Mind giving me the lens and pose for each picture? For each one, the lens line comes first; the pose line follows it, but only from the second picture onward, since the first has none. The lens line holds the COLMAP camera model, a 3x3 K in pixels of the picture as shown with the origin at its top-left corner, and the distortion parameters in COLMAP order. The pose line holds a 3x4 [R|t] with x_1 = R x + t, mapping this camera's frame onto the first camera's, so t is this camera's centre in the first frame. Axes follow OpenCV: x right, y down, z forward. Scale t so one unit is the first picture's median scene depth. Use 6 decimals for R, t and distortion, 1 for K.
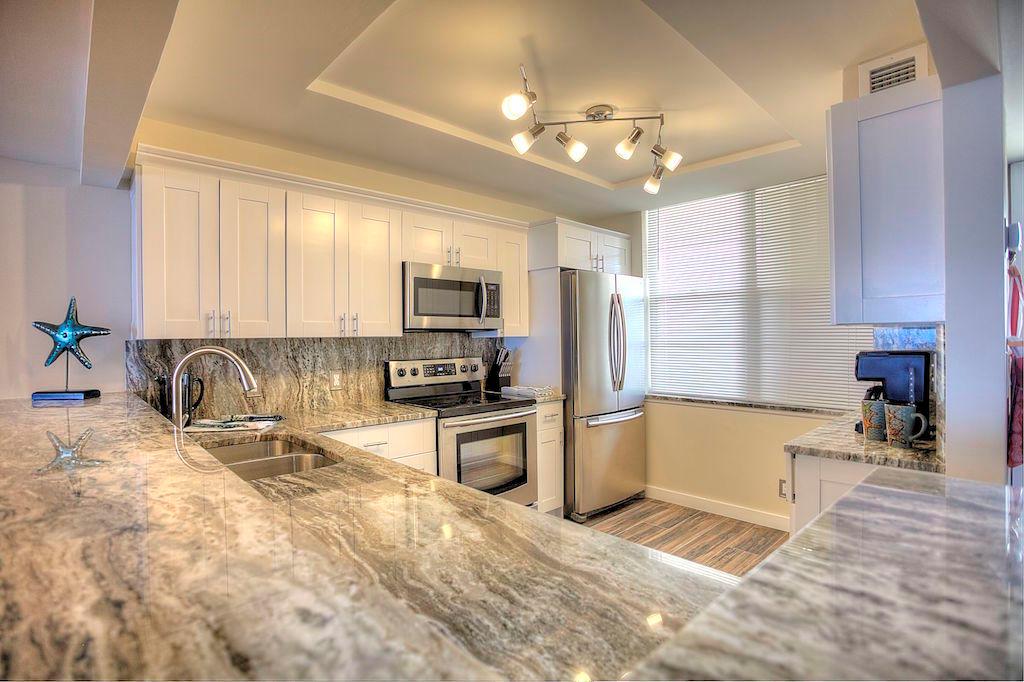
lens RADIAL K [[493.7, 0, 507.0], [0, 493.7, 343.7], [0, 0, 1]] dist [-0.028932, 0.000051]
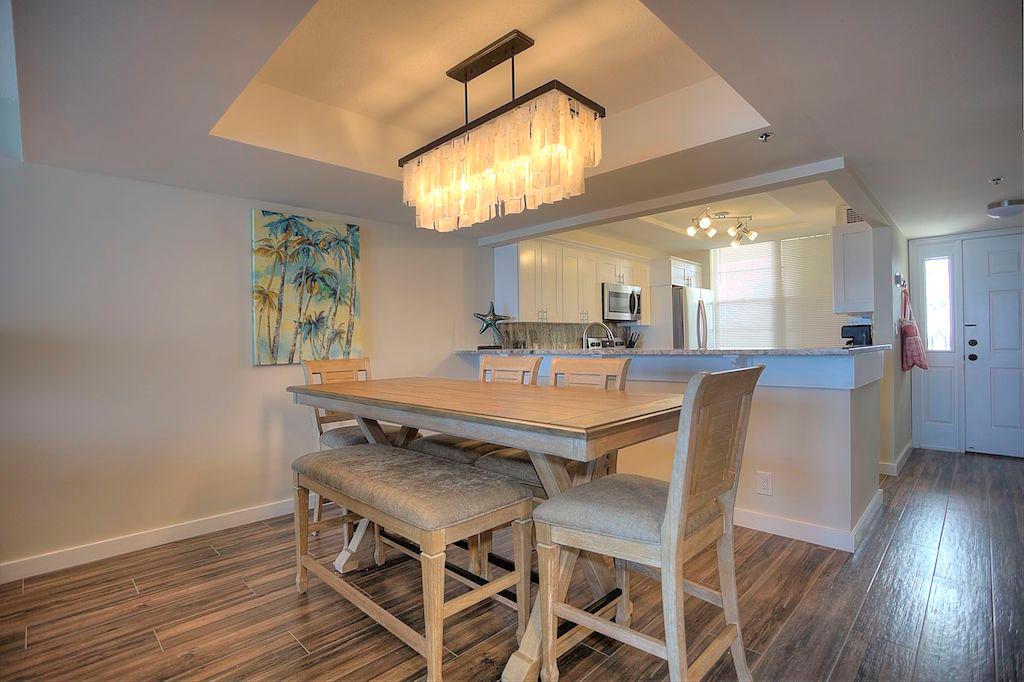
lens RADIAL K [[493.7, 0, 516.2], [0, 493.7, 337.2], [0, 0, 1]] dist [-0.028932, 0.000051]
pose [[0.997670, -0.003036, 0.068161, -0.658096], [0.004316, 0.999817, -0.018638, 0.069904], [-0.068092, 0.018889, 0.997500, -0.807800]]
